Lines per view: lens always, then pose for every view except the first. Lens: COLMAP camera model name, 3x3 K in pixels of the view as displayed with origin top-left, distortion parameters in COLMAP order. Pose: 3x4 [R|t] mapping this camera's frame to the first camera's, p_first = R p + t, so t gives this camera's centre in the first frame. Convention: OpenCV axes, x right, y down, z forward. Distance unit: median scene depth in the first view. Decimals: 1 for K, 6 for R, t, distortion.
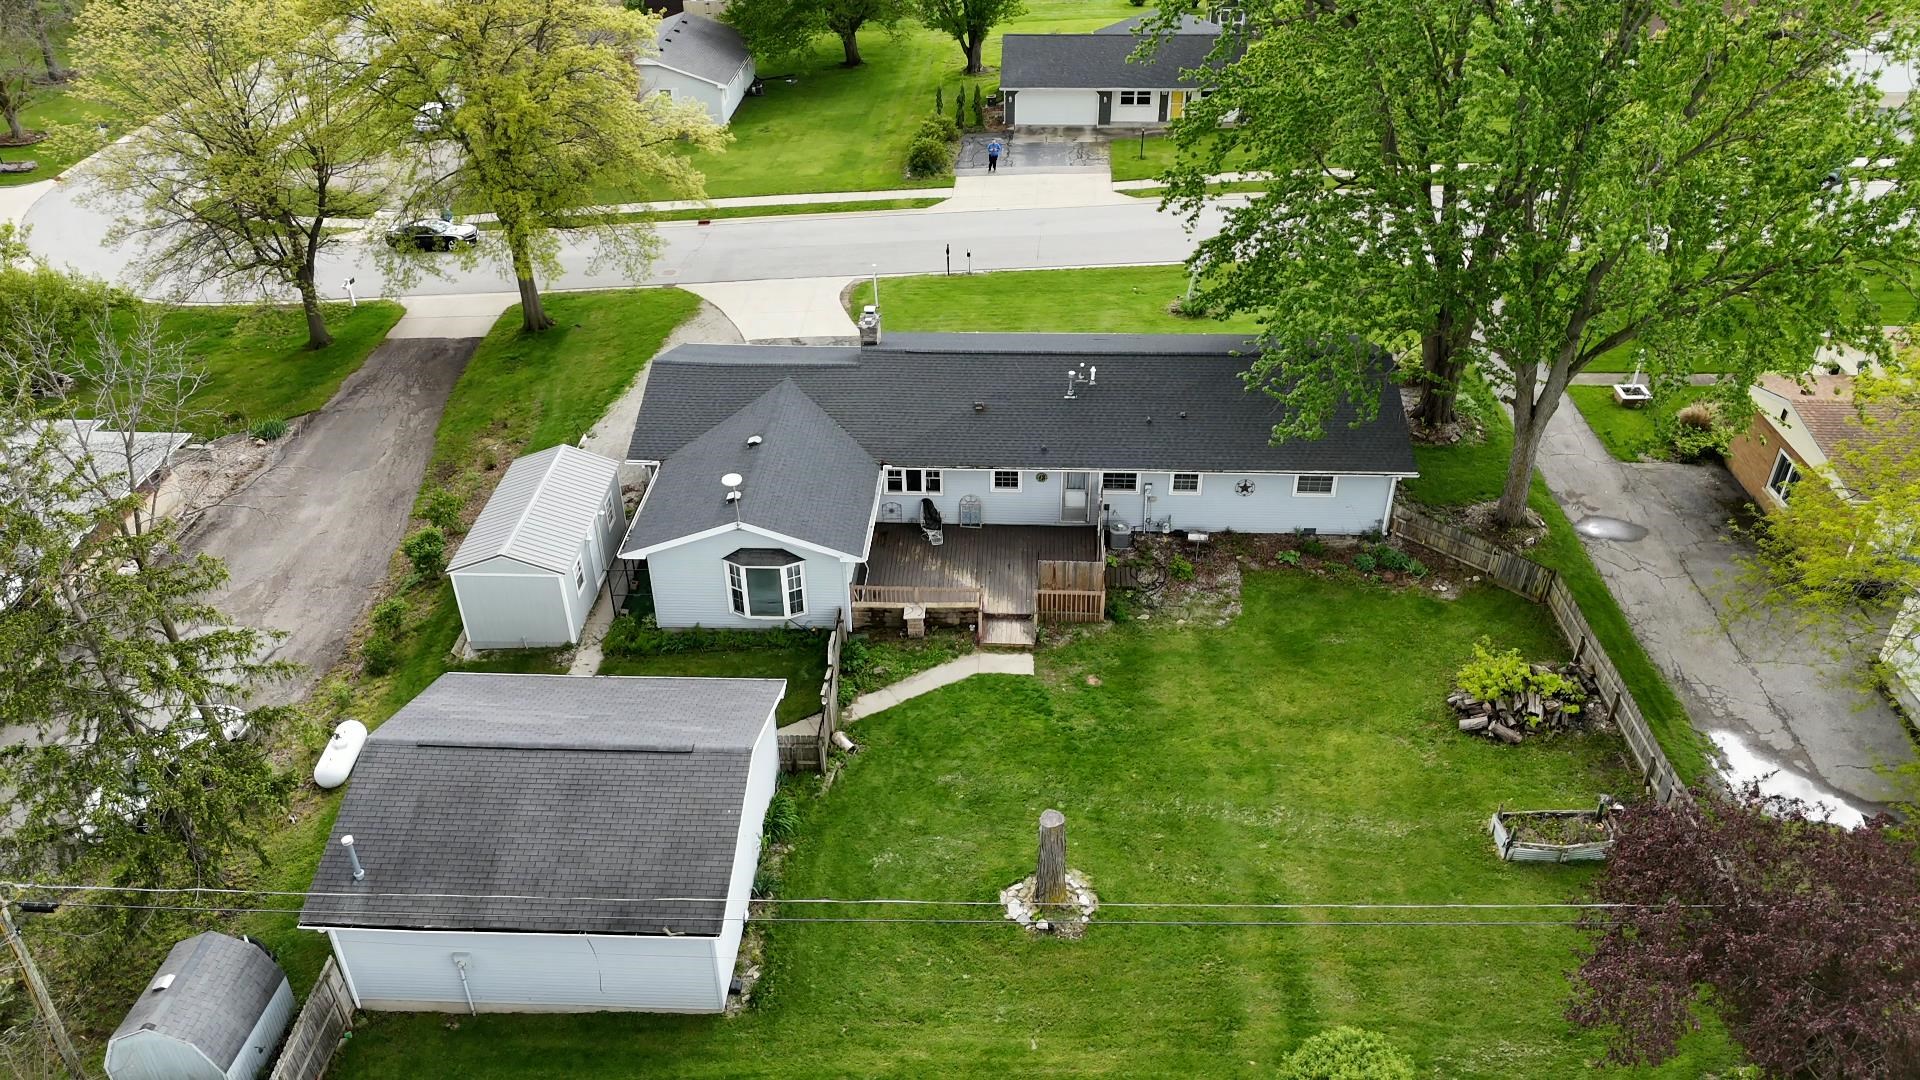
lens RADIAL K [[1412.5, 0, 964.3], [0, 1412.5, 544.1], [0, 0, 1]] dist [0.047044, -0.043222]
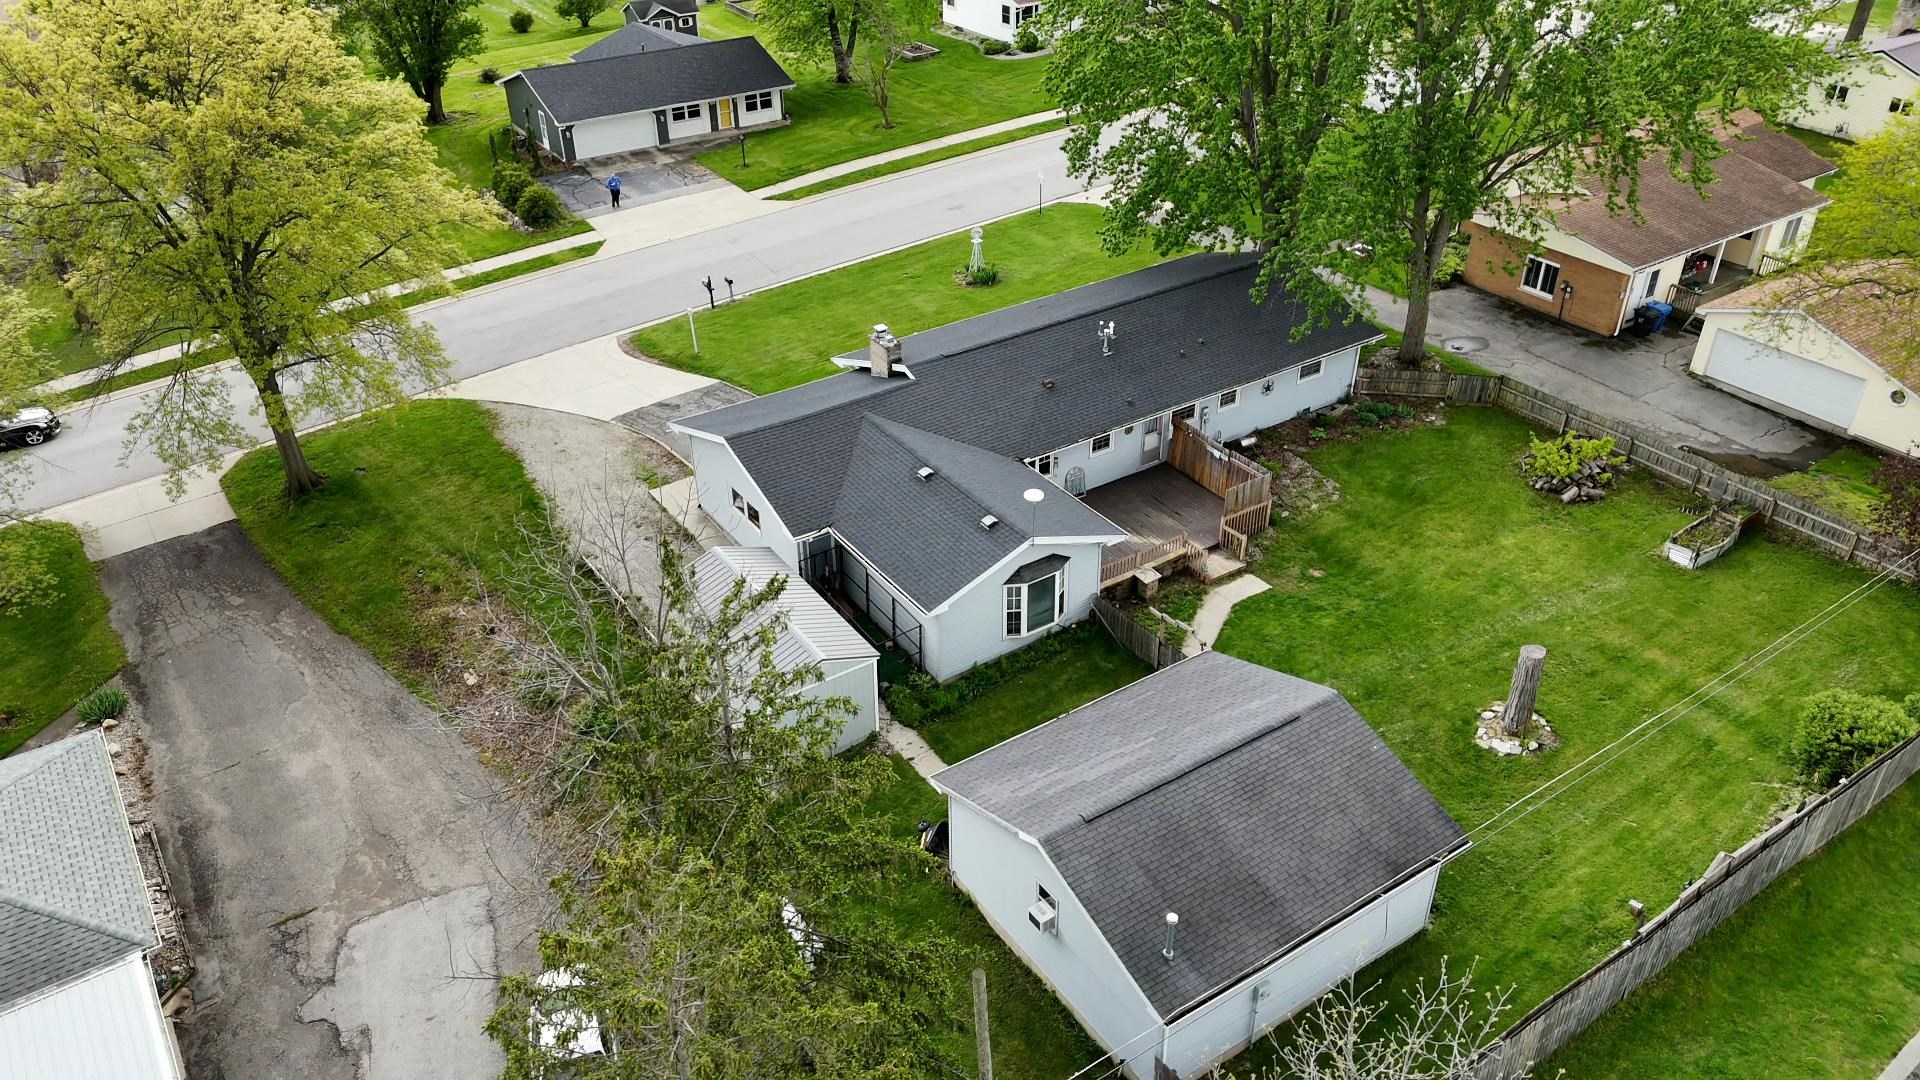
lens RADIAL K [[1412.5, 0, 965.6], [0, 1412.5, 529.5], [0, 0, 1]] dist [0.047044, -0.043222]
pose [[0.797559, -0.315837, 0.513953, -0.459321], [0.324928, 0.942751, 0.075117, -0.072344], [-0.508254, 0.107088, 0.854523, 0.121567]]
